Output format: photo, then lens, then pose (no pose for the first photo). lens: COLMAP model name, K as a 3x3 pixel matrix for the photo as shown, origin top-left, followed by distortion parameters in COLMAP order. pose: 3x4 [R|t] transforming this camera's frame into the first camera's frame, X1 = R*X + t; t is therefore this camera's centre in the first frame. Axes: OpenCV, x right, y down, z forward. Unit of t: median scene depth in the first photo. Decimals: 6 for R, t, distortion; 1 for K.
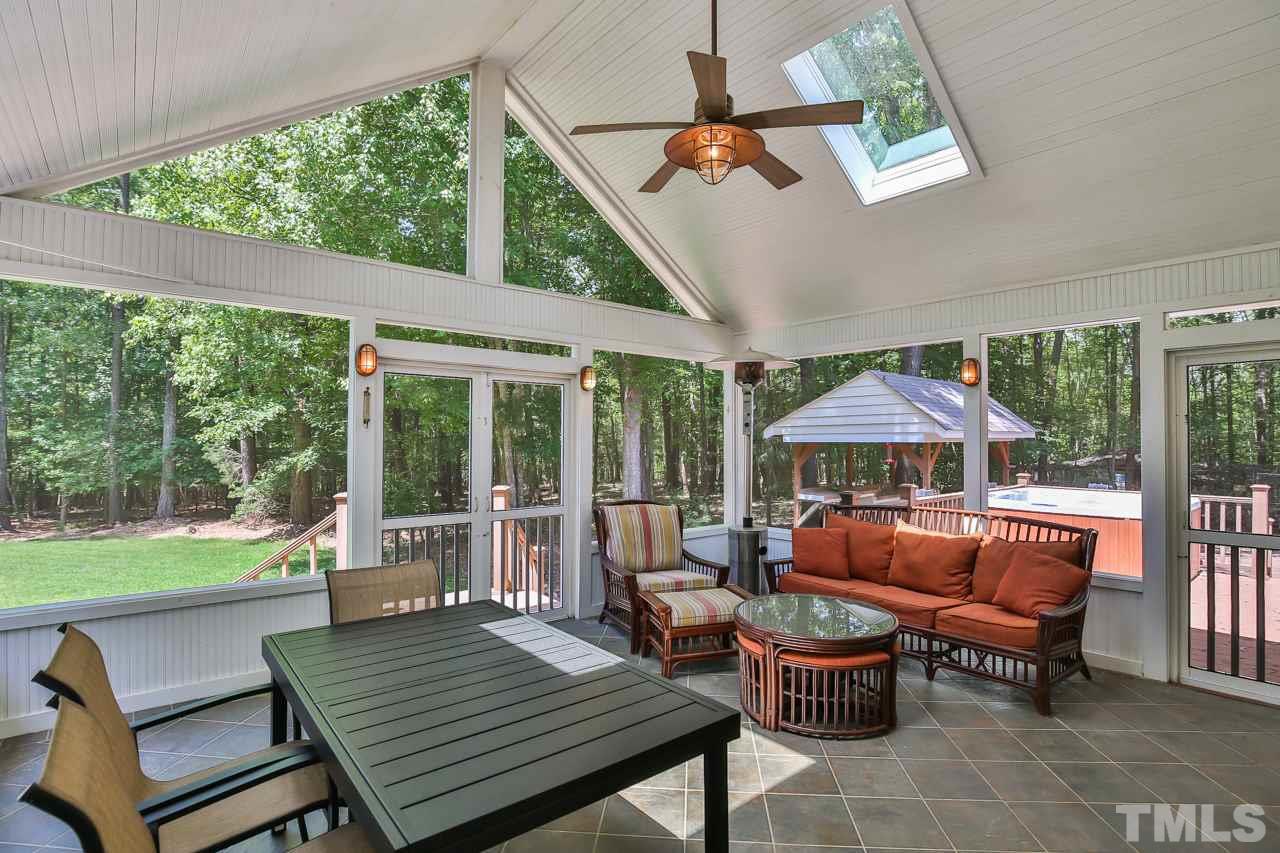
lens RADIAL K [[616.5, 0, 638.2], [0, 616.5, 427.3], [0, 0, 1]] dist [-0.033802, -0.000089]
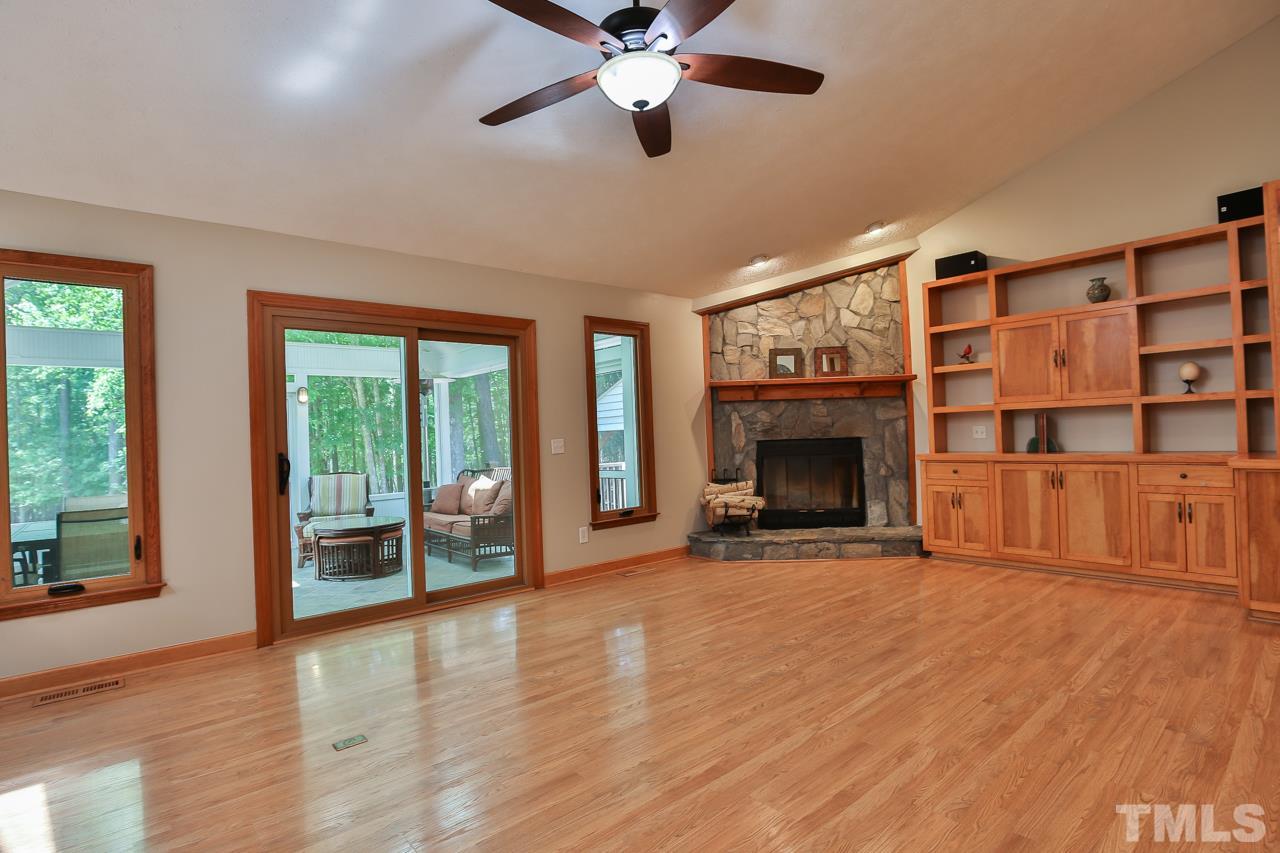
lens RADIAL K [[616.5, 0, 640.4], [0, 616.5, 427.1], [0, 0, 1]] dist [-0.033802, -0.000089]
pose [[0.998936, -0.040959, 0.021180, 0.797993], [0.040892, 0.999157, 0.003617, 0.034187], [-0.021310, -0.002747, 0.999769, -0.616768]]
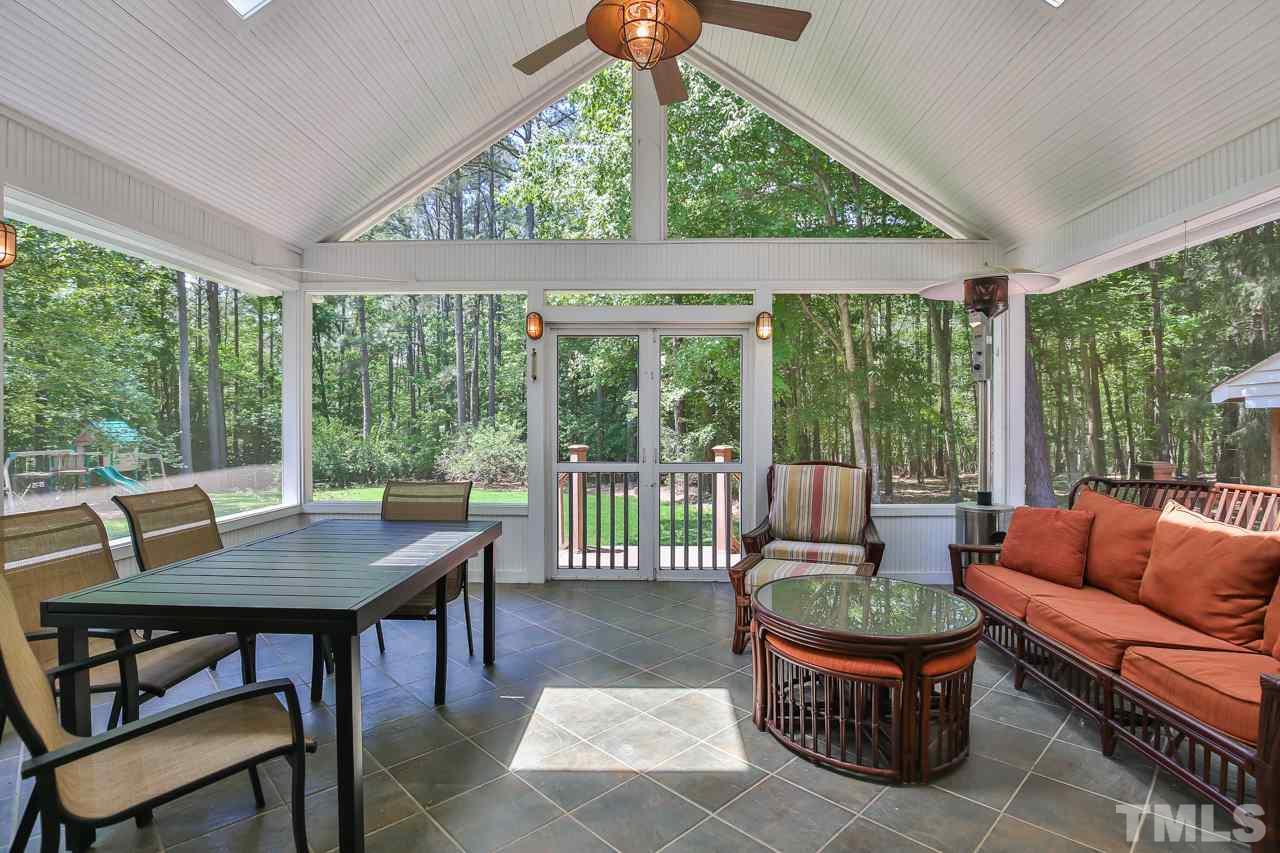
lens RADIAL K [[616.5, 0, 640.3], [0, 616.5, 426.0], [0, 0, 1]] dist [-0.033802, -0.000089]
pose [[0.748548, -0.001424, -0.663079, 0.417606], [0.015142, 0.999774, 0.014946, 0.057408], [0.662908, -0.021228, 0.748400, 0.202123]]
